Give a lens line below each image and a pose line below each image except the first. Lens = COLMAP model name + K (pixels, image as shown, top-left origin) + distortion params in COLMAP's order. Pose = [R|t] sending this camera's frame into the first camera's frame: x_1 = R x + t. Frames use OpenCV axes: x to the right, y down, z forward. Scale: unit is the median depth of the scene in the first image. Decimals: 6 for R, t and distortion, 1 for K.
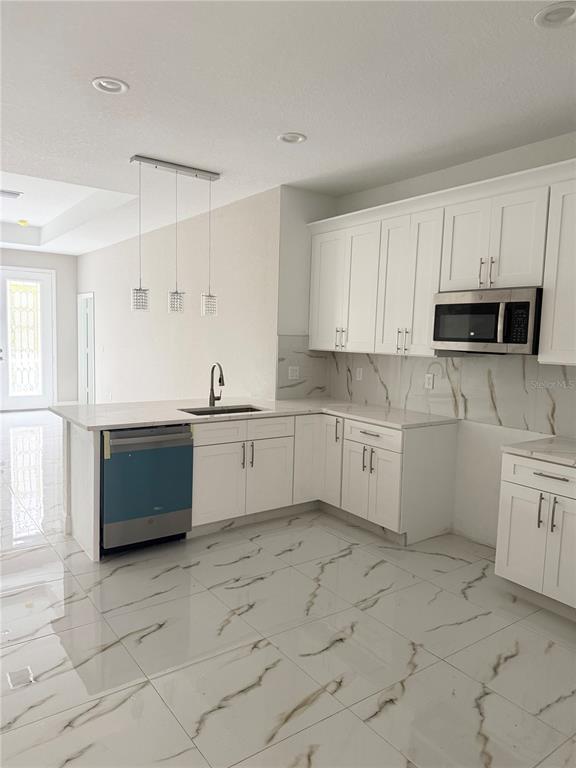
lens RADIAL K [[540.9, 0, 293.3], [0, 540.9, 386.0], [0, 0, 1]] dist [0.044813, -0.051330]
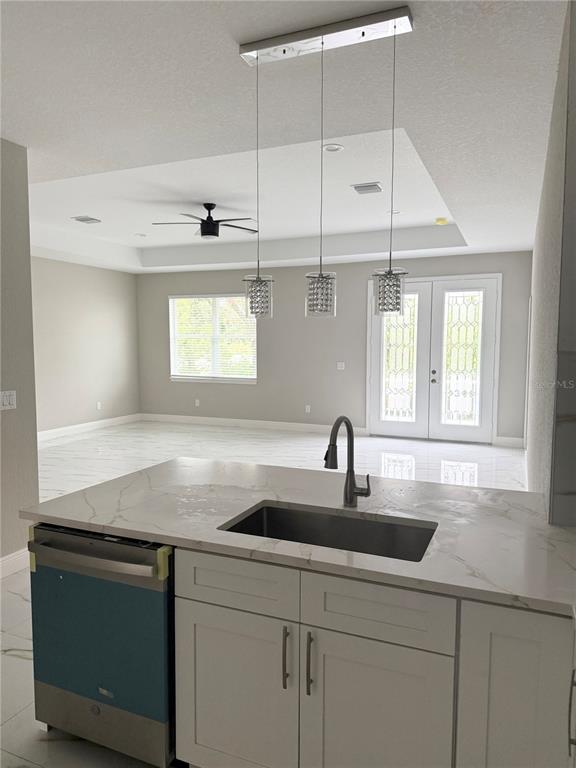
lens RADIAL K [[540.9, 0, 284.3], [0, 540.9, 387.5], [0, 0, 1]] dist [0.044813, -0.051330]
pose [[0.498364, 0.040758, -0.866009, 0.229969], [-0.064271, 0.997883, 0.009978, -0.068597], [0.864582, 0.050686, 0.499929, 0.721536]]
